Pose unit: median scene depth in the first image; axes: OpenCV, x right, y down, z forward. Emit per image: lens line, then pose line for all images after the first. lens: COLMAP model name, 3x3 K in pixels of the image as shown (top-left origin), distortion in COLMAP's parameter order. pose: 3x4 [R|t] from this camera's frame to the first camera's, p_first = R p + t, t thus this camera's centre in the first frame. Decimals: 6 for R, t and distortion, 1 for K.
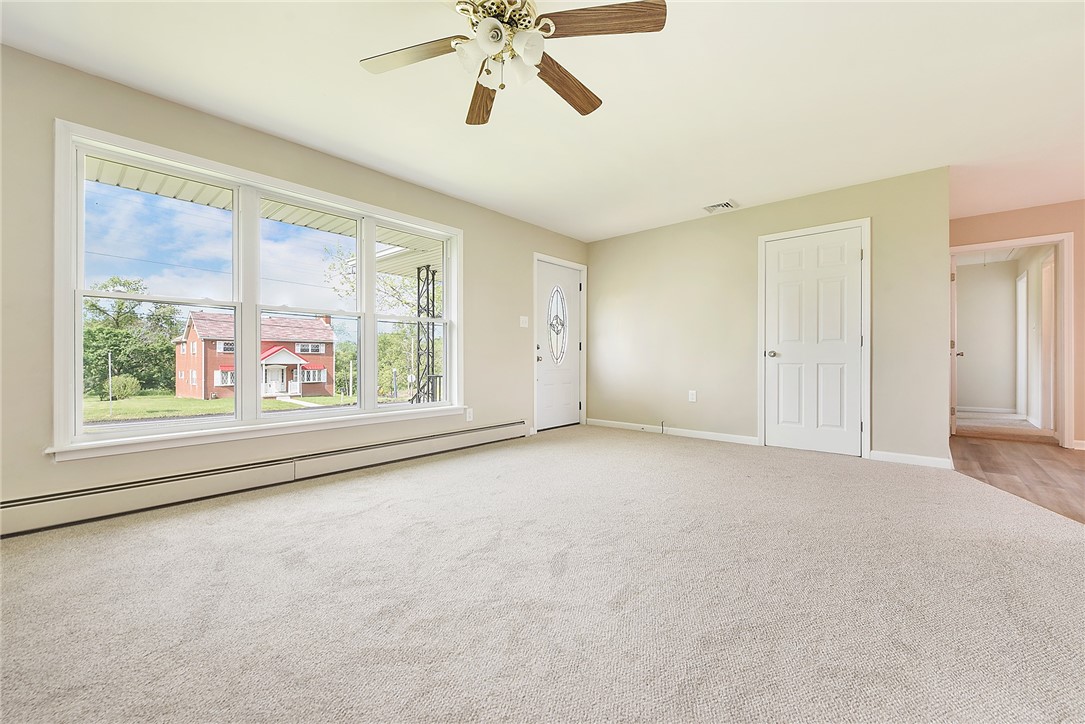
lens RADIAL K [[444.4, 0, 541.6], [0, 444.4, 363.5], [0, 0, 1]] dist [0.002682, -0.001022]
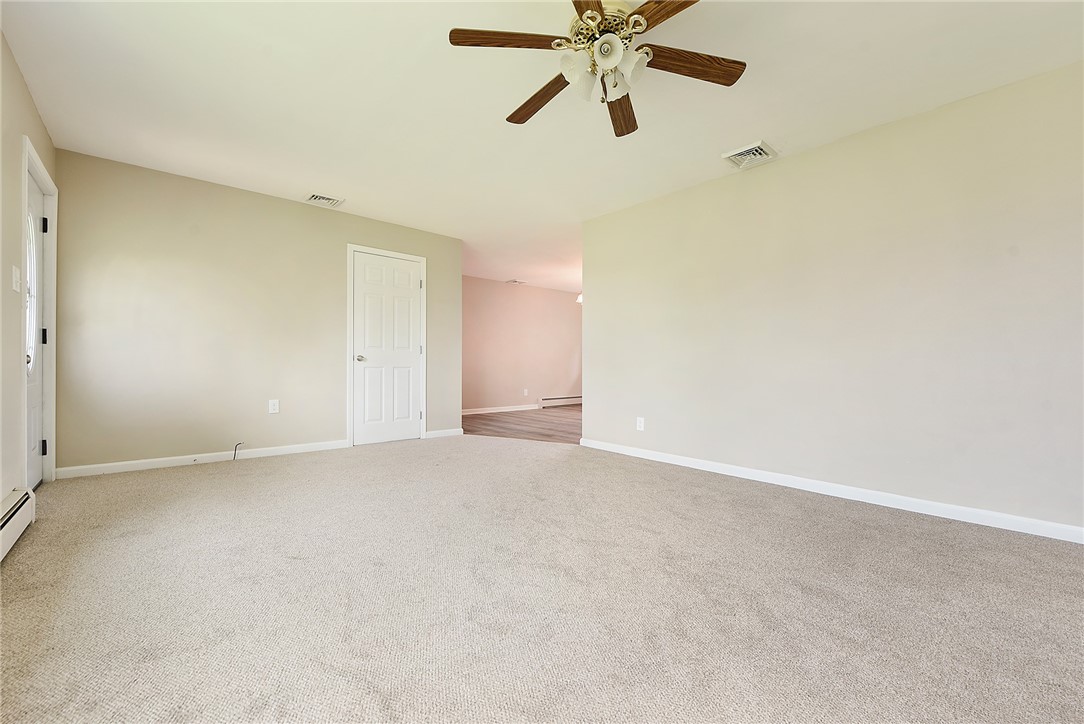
lens RADIAL K [[444.0, 0, 544.6], [0, 444.0, 364.0], [0, 0, 1]] dist [0.002682, -0.001022]
pose [[0.105547, 0.007344, 0.994387, -0.487972], [0.001469, 0.999970, -0.007541, 0.000751], [-0.994413, 0.002257, 0.105533, 0.448794]]
